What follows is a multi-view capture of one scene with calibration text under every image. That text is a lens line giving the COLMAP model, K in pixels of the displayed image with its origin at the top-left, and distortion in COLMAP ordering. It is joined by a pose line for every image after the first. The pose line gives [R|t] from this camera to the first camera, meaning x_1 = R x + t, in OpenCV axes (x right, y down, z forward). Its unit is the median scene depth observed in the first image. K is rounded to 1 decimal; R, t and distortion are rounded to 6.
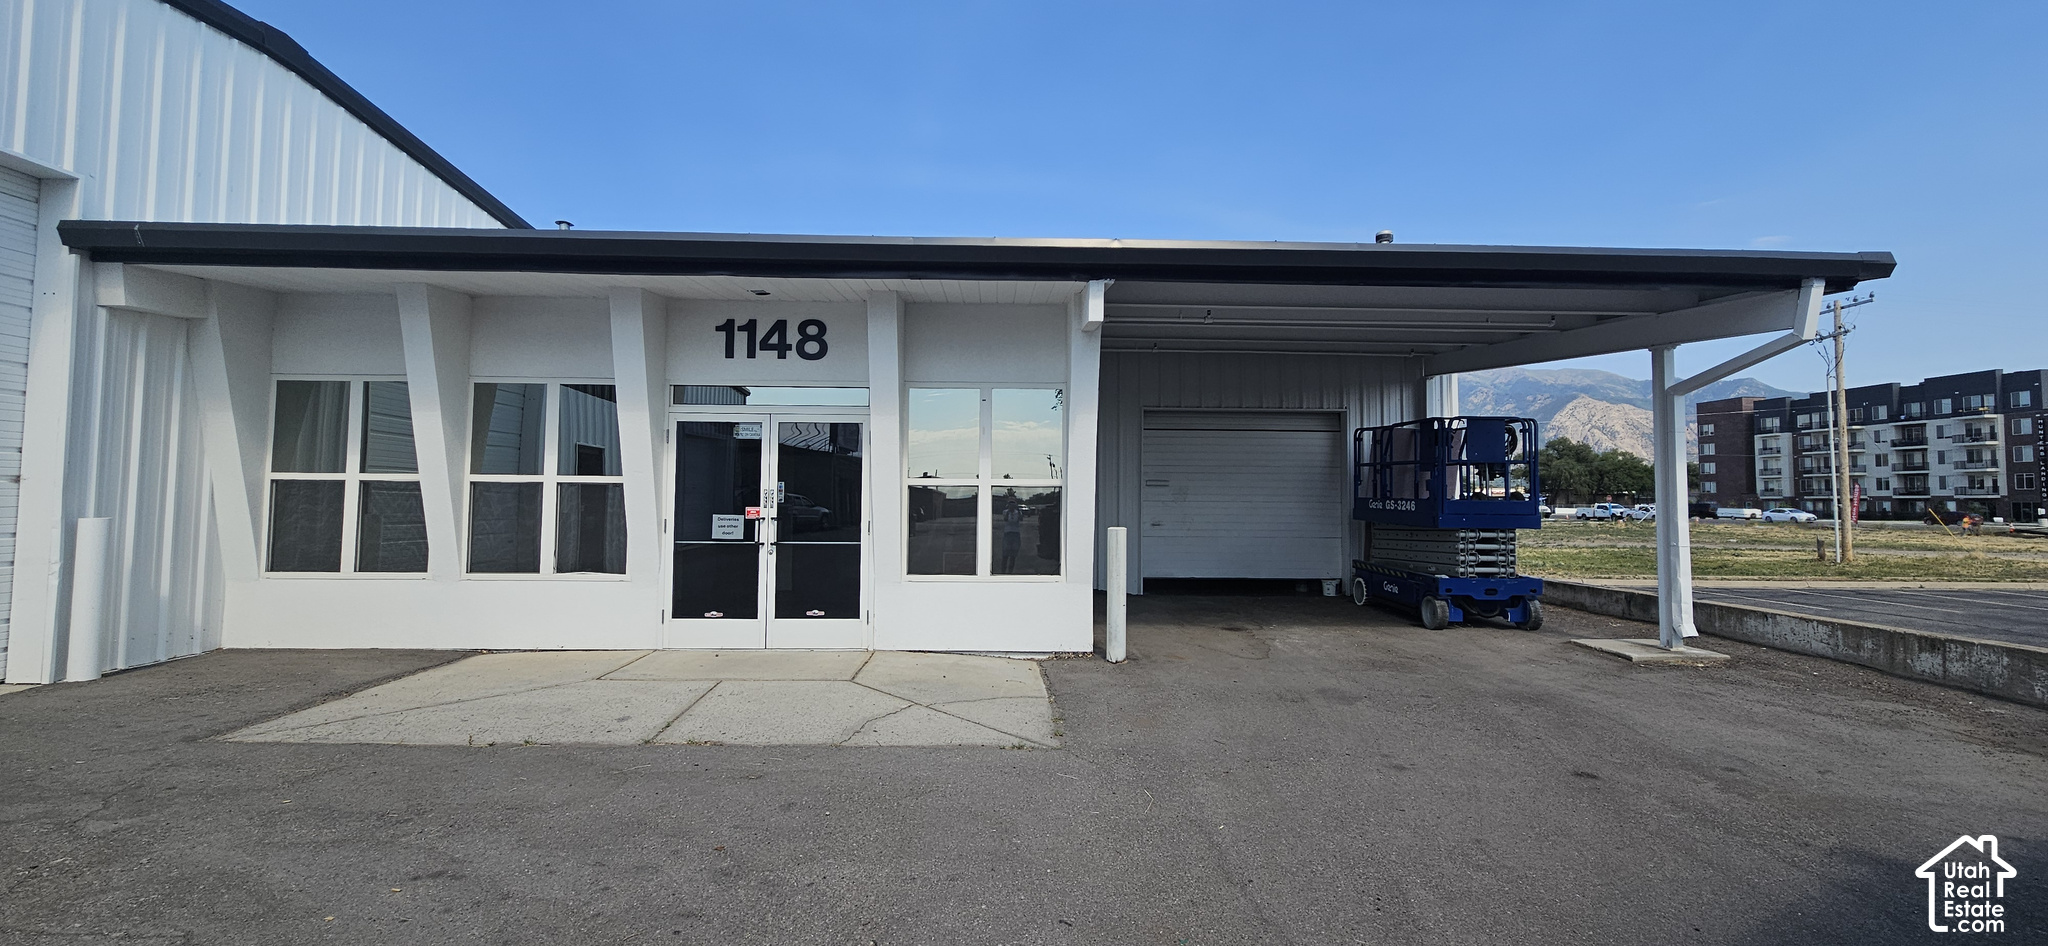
lens RADIAL K [[841.1, 0, 1021.1], [0, 841.1, 448.6], [0, 0, 1]] dist [-0.000424, 0.000164]
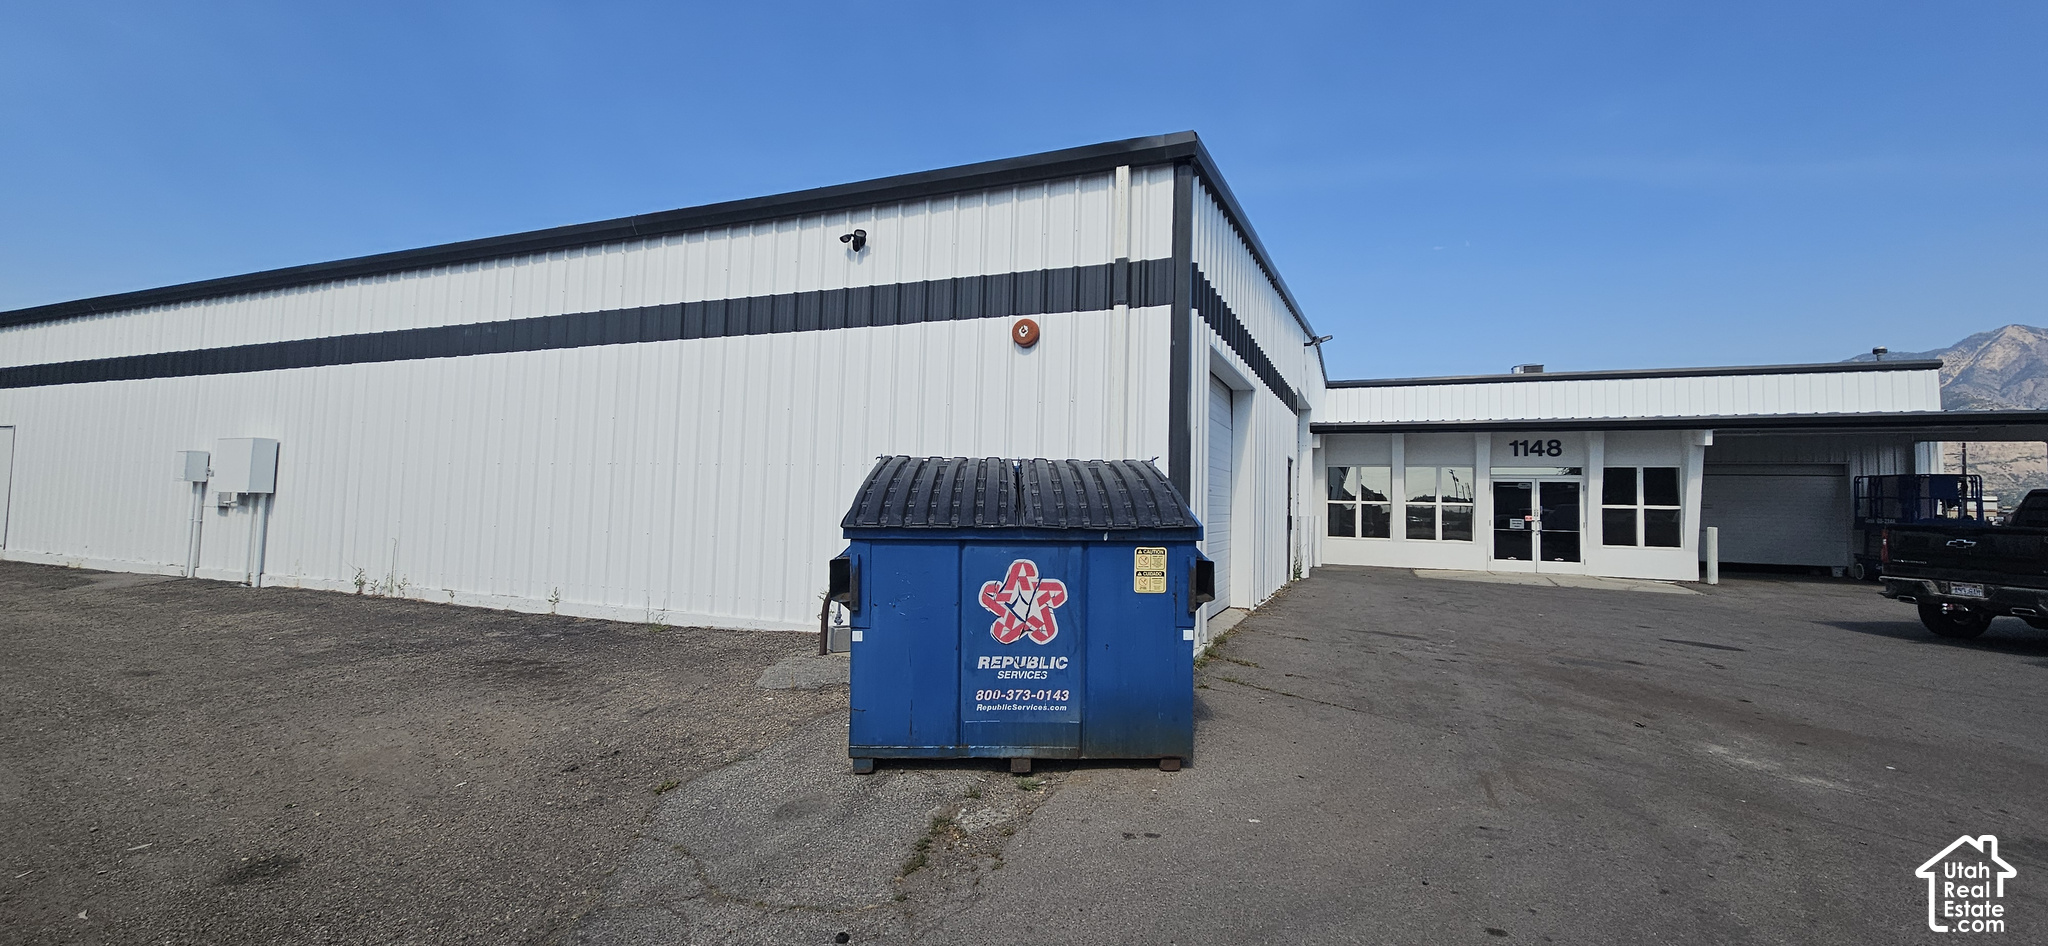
lens RADIAL K [[841.1, 0, 1024.2], [0, 841.1, 452.7], [0, 0, 1]] dist [-0.000424, 0.000164]
pose [[0.907933, -0.014051, -0.418880, -0.630653], [0.010119, 0.999881, -0.011607, -0.104313], [0.418994, 0.006299, 0.907967, -1.897375]]
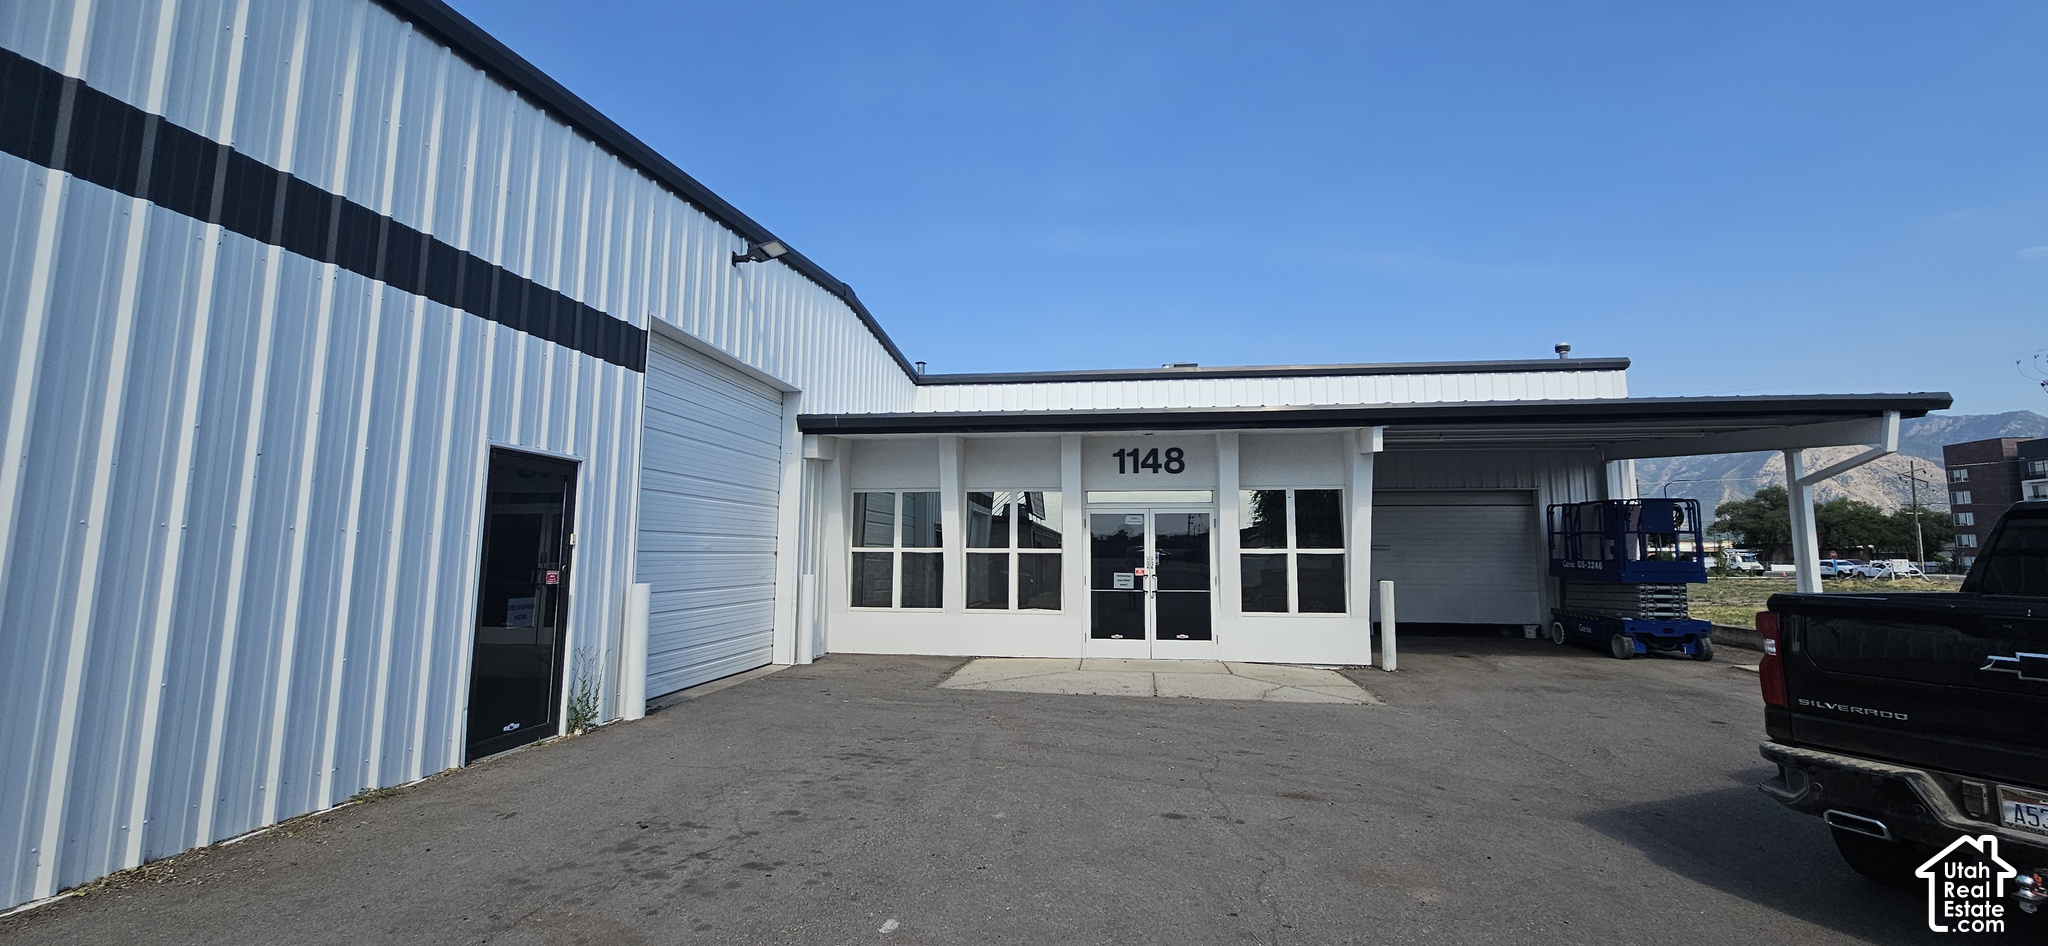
lens RADIAL K [[841.1, 0, 1020.2], [0, 841.1, 454.2], [0, 0, 1]] dist [-0.000424, 0.000164]
pose [[0.986608, -0.023298, -0.161438, -0.281410], [0.013353, 0.997961, -0.062413, -0.047626], [0.162563, 0.059422, 0.984907, -0.599163]]
